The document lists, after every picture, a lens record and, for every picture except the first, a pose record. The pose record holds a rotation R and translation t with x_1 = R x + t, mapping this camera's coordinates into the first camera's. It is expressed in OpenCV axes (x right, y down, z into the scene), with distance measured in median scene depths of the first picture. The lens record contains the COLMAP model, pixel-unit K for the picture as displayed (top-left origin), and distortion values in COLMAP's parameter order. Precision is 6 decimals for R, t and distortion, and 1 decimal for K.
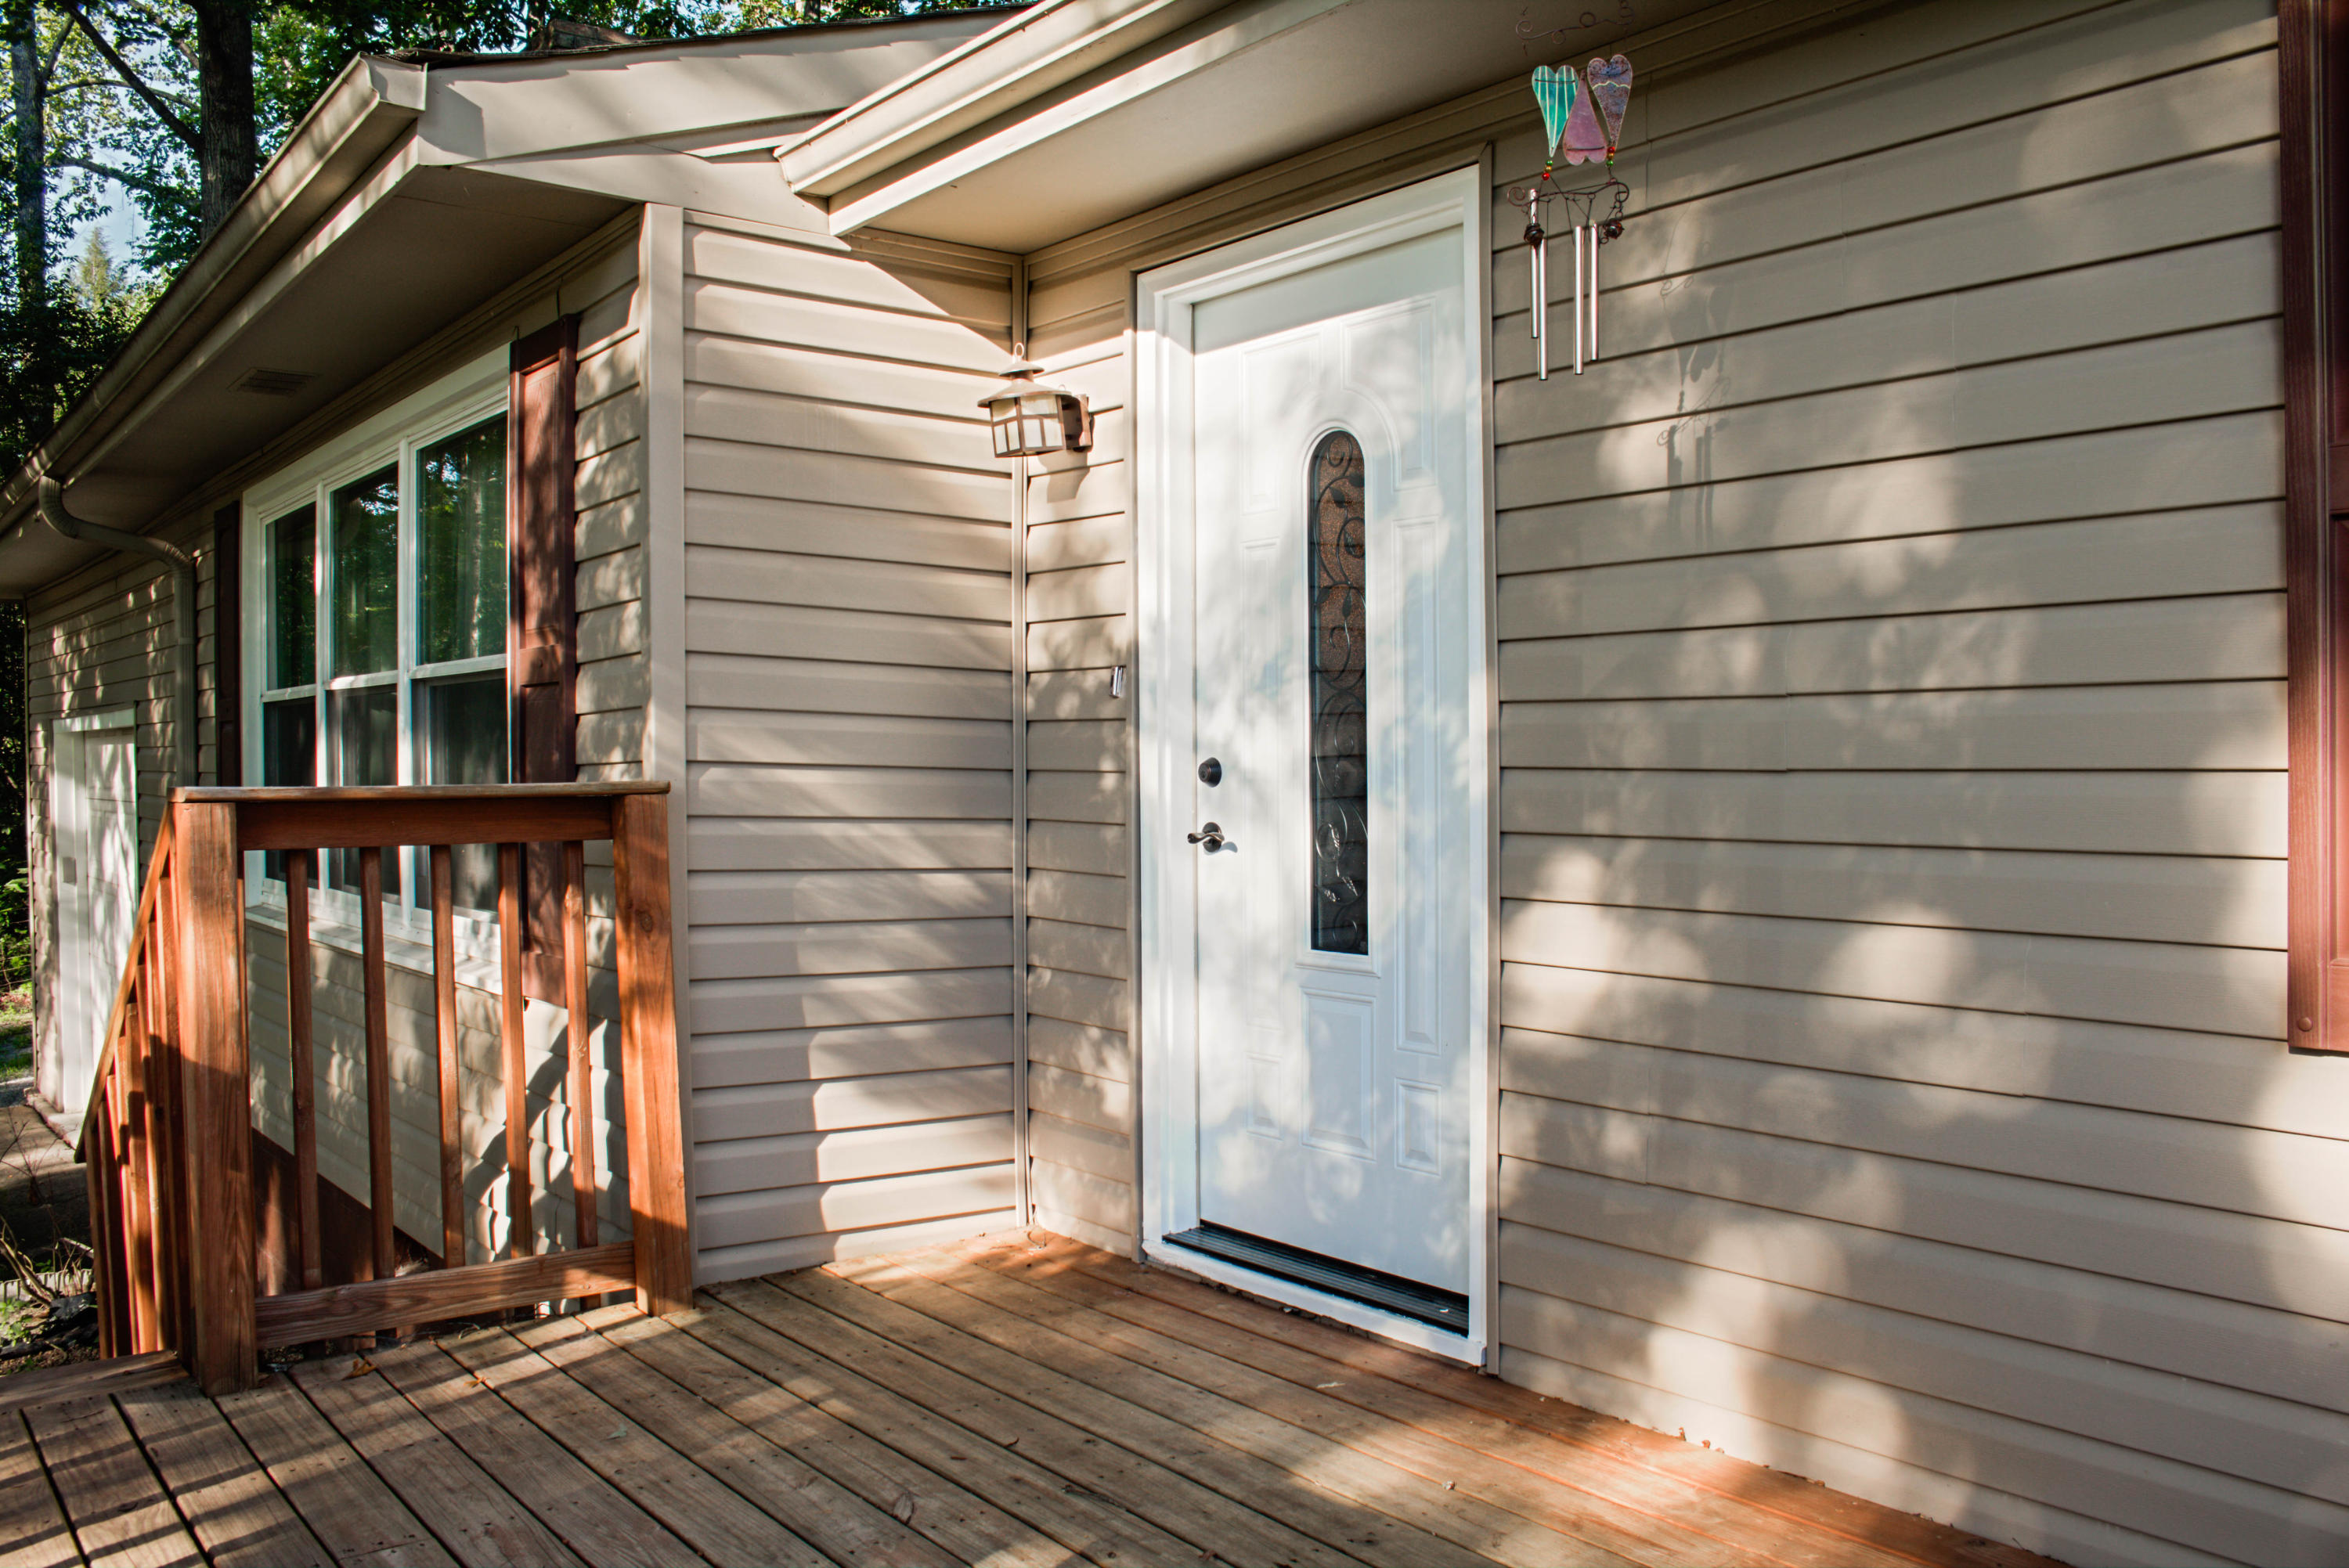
lens RADIAL K [[1998.6, 0, 1174.5], [0, 1998.6, 784.0], [0, 0, 1]] dist [-0.065863, 0.004837]
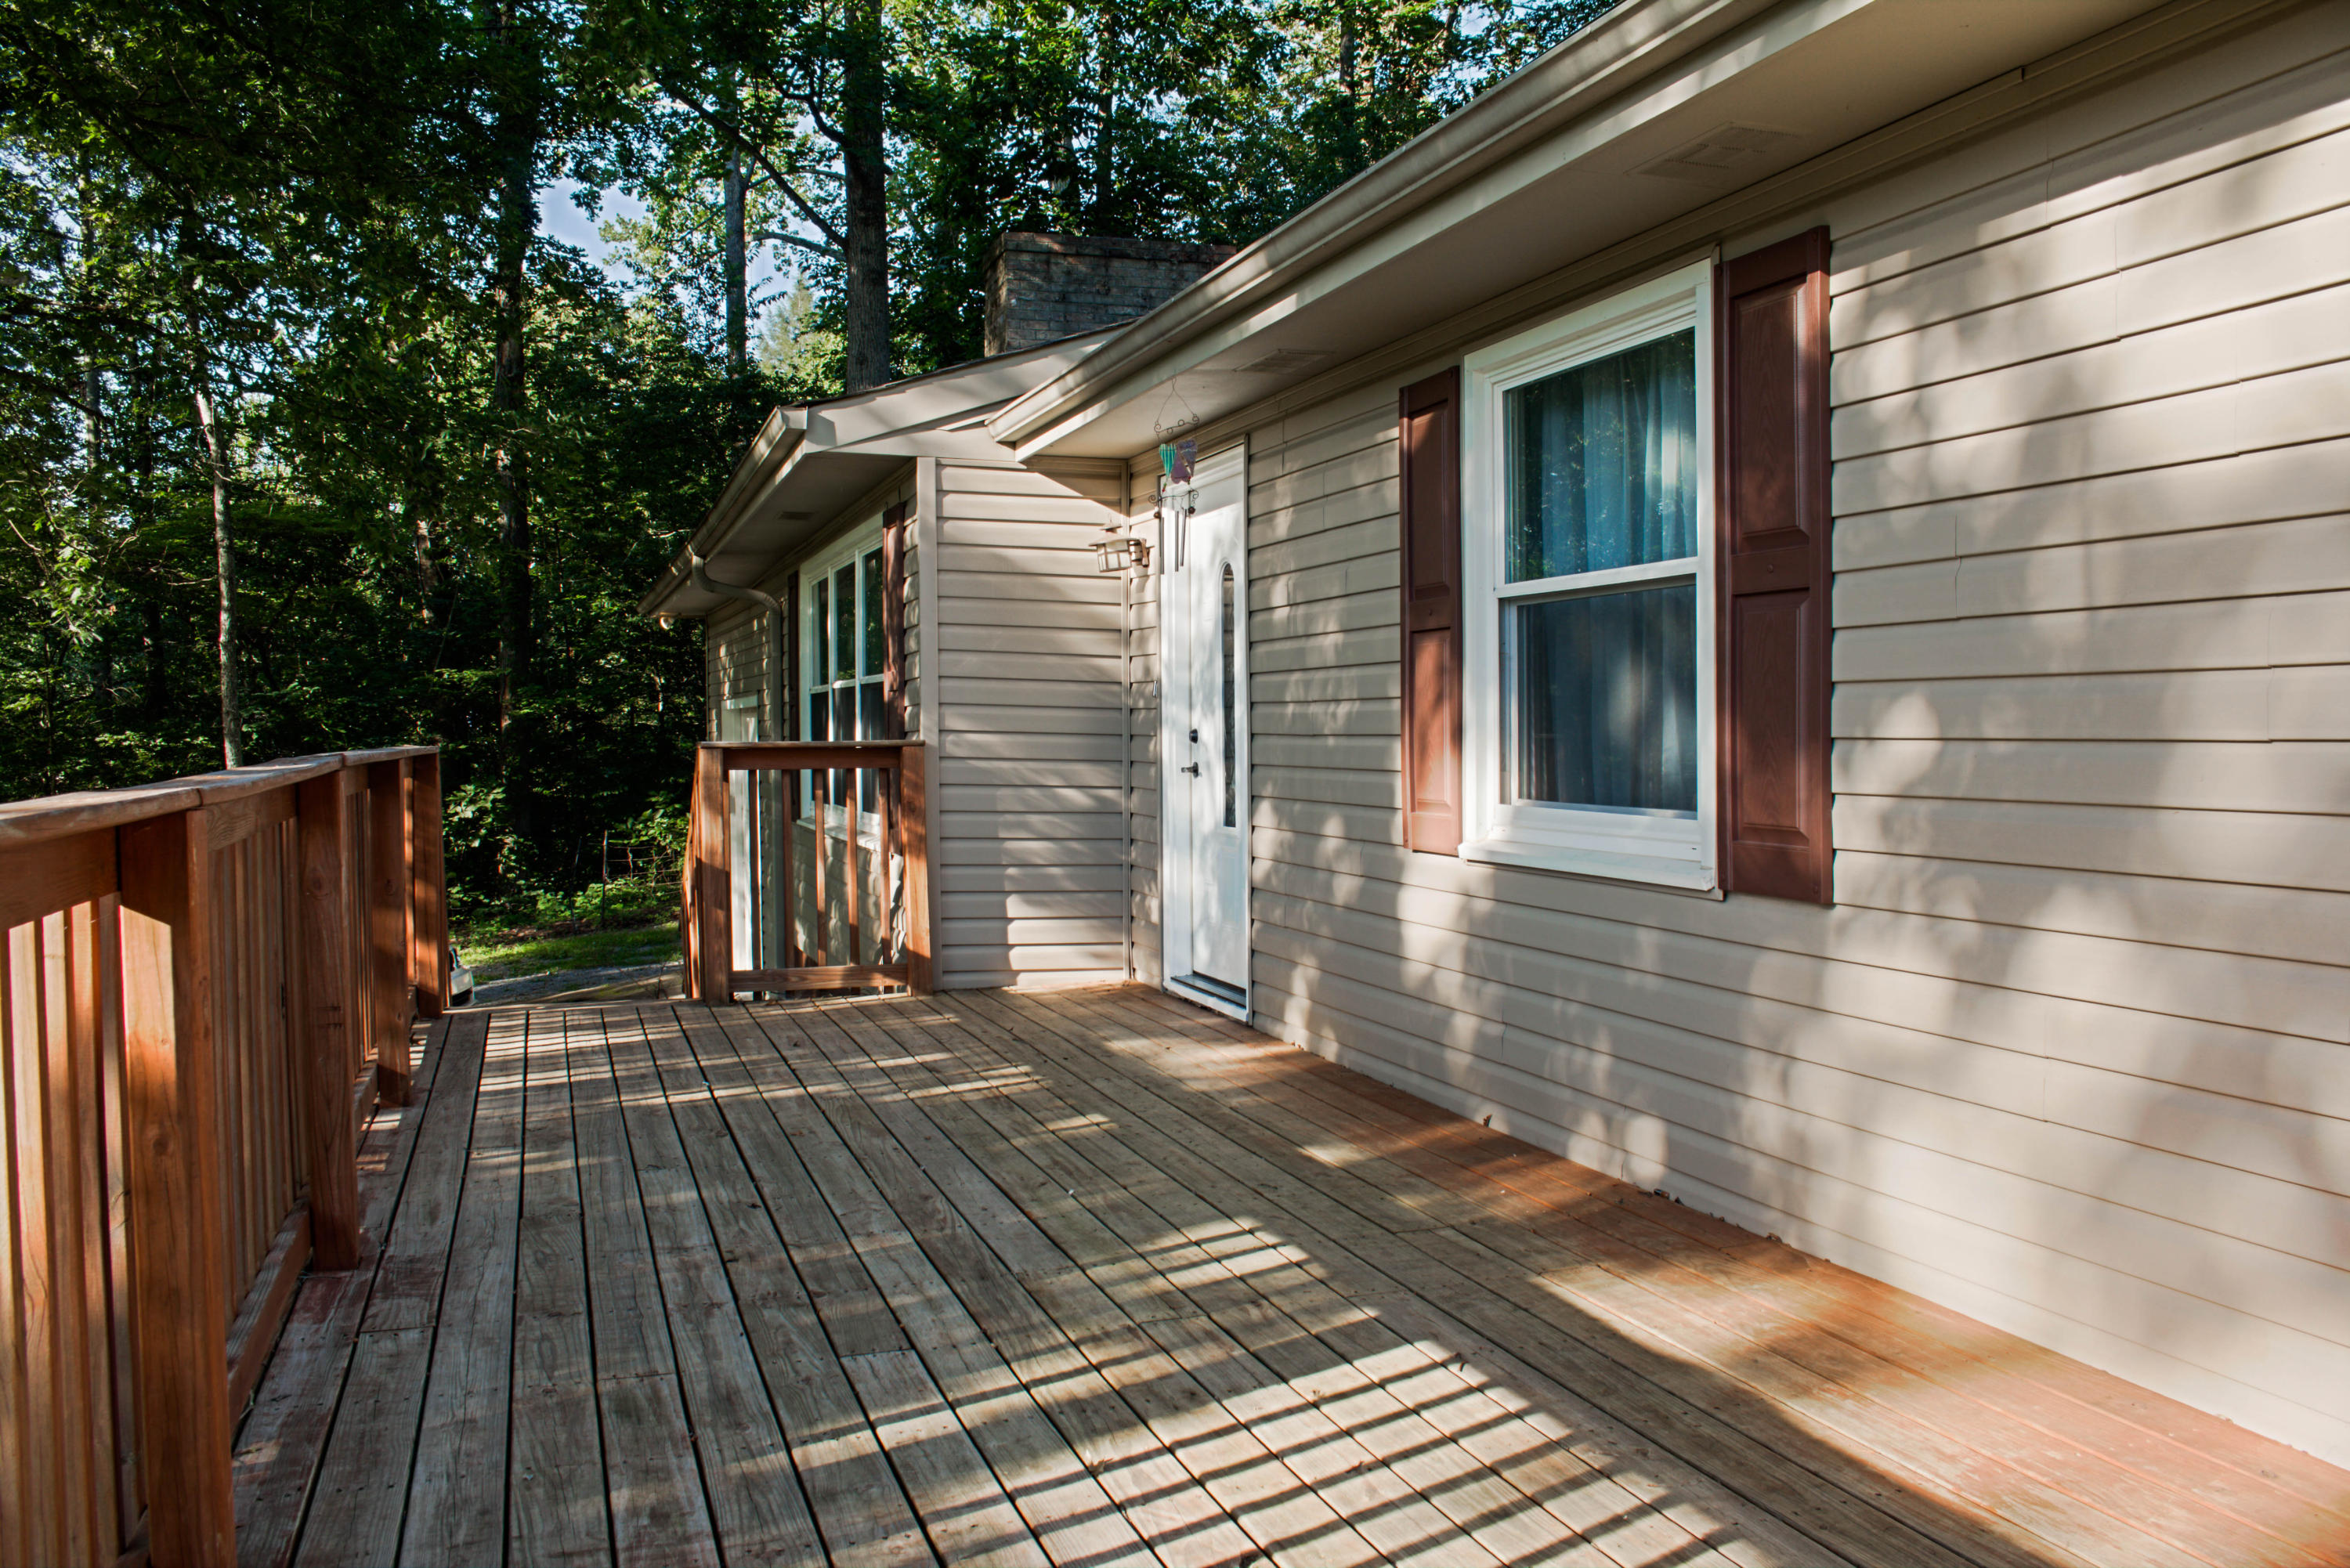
lens RADIAL K [[1999.5, 0, 1175.0], [0, 1999.5, 784.0], [0, 0, 1]] dist [-0.065863, 0.004837]
pose [[0.945072, 0.008714, -0.326747, 0.614670], [-0.002605, 0.999814, 0.019130, 0.002650], [0.326852, -0.017228, 0.944918, -0.803307]]
